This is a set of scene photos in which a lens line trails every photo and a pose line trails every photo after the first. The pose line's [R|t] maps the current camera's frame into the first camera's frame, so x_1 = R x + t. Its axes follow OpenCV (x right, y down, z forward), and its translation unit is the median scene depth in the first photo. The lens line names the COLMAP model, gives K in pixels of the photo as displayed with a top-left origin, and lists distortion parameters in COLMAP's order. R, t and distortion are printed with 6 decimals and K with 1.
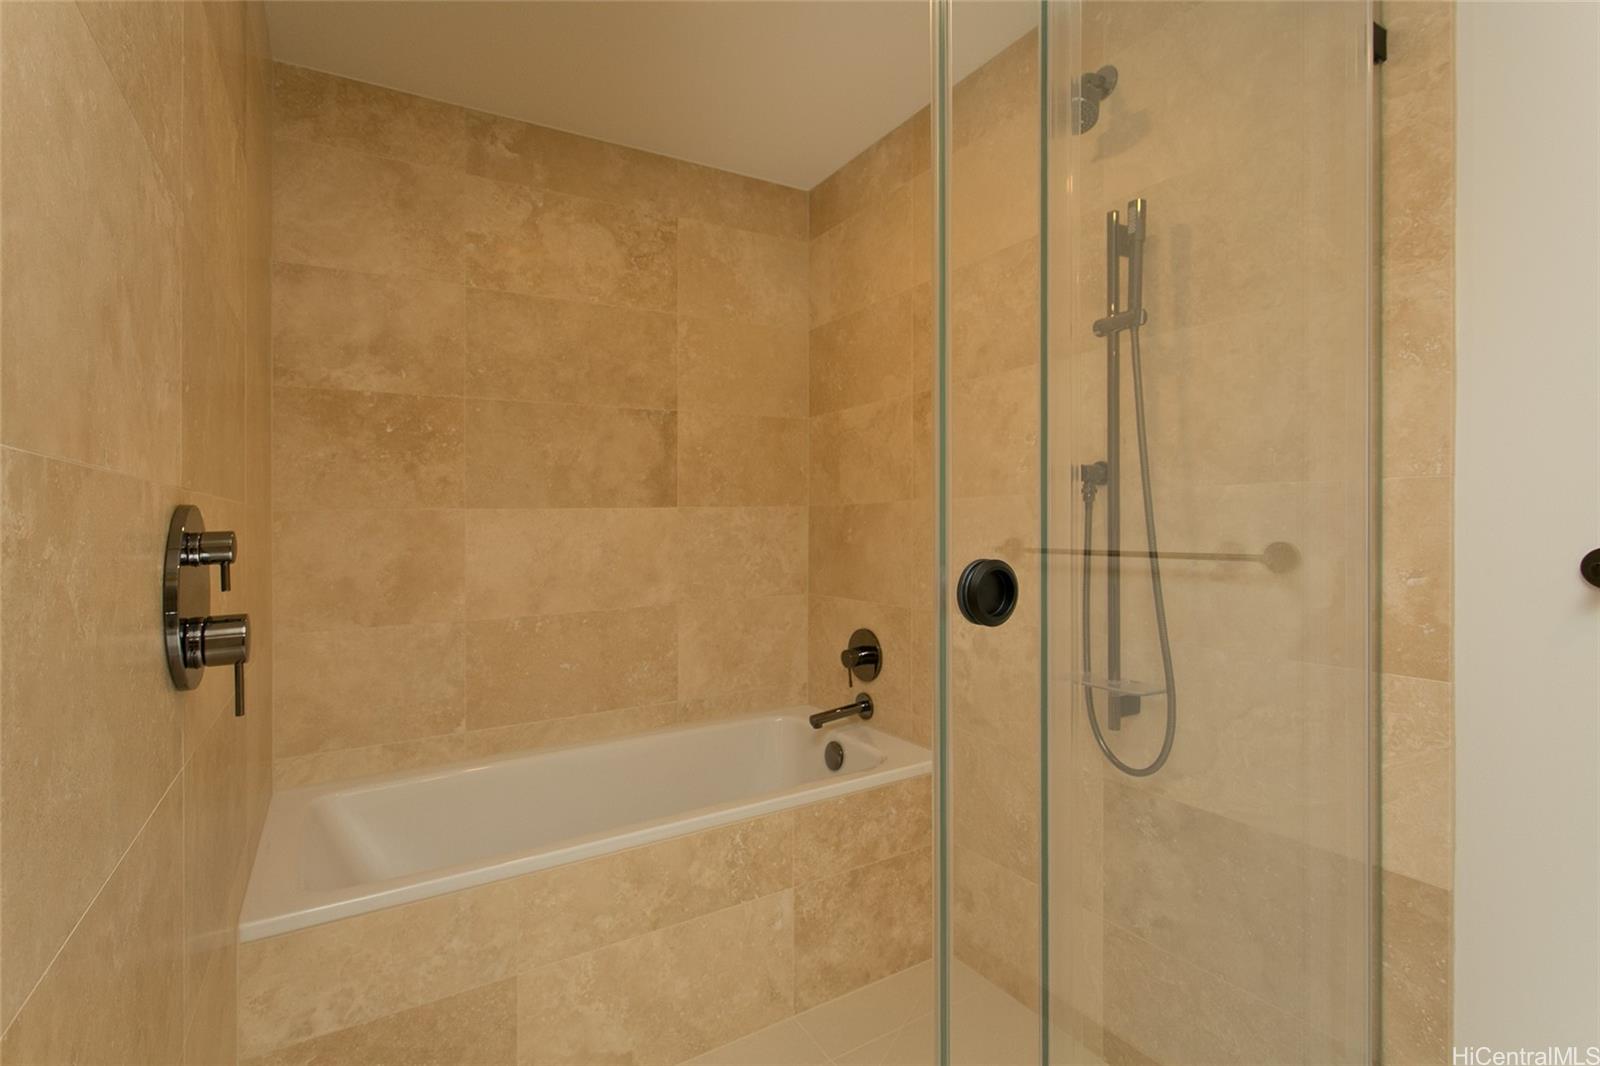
lens RADIAL K [[752.4, 0, 809.3], [0, 752.4, 523.0], [0, 0, 1]] dist [-0.001662, 0.001513]
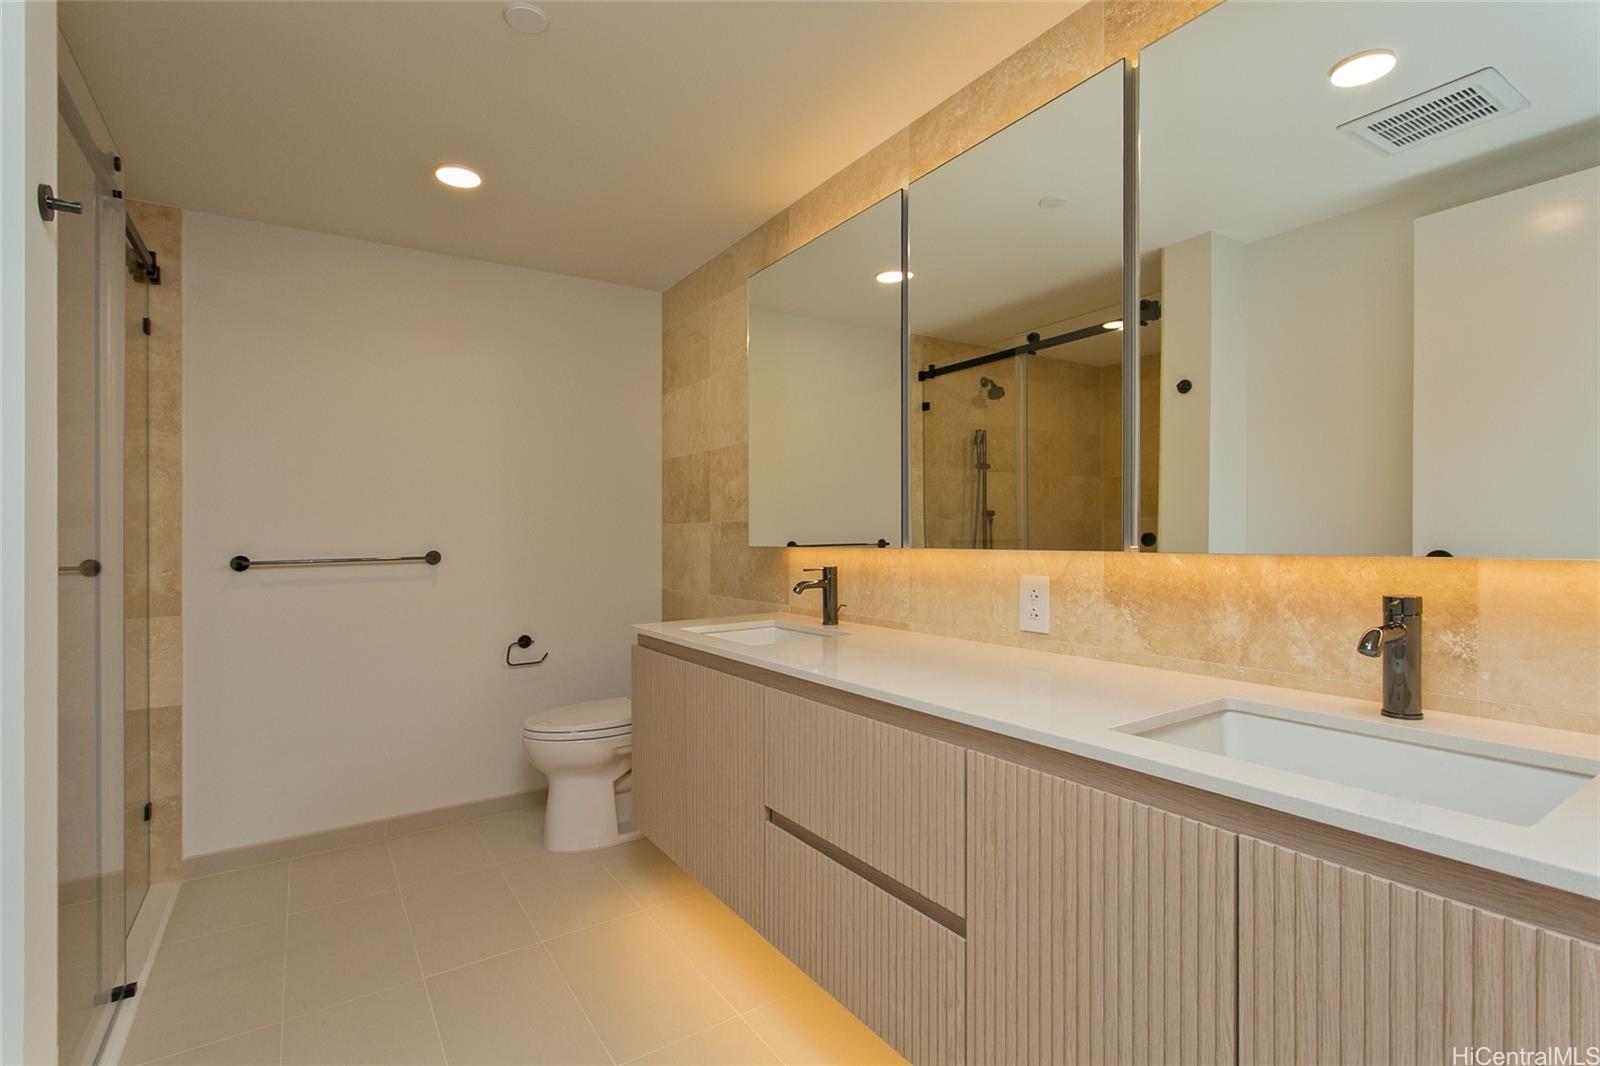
lens RADIAL K [[752.4, 0, 809.9], [0, 752.4, 539.1], [0, 0, 1]] dist [-0.001662, 0.001513]
pose [[-0.041183, 0.005311, 0.999138, -1.504377], [0.007408, 0.999960, -0.005010, -0.002029], [-0.999124, 0.007196, -0.041220, -0.824532]]
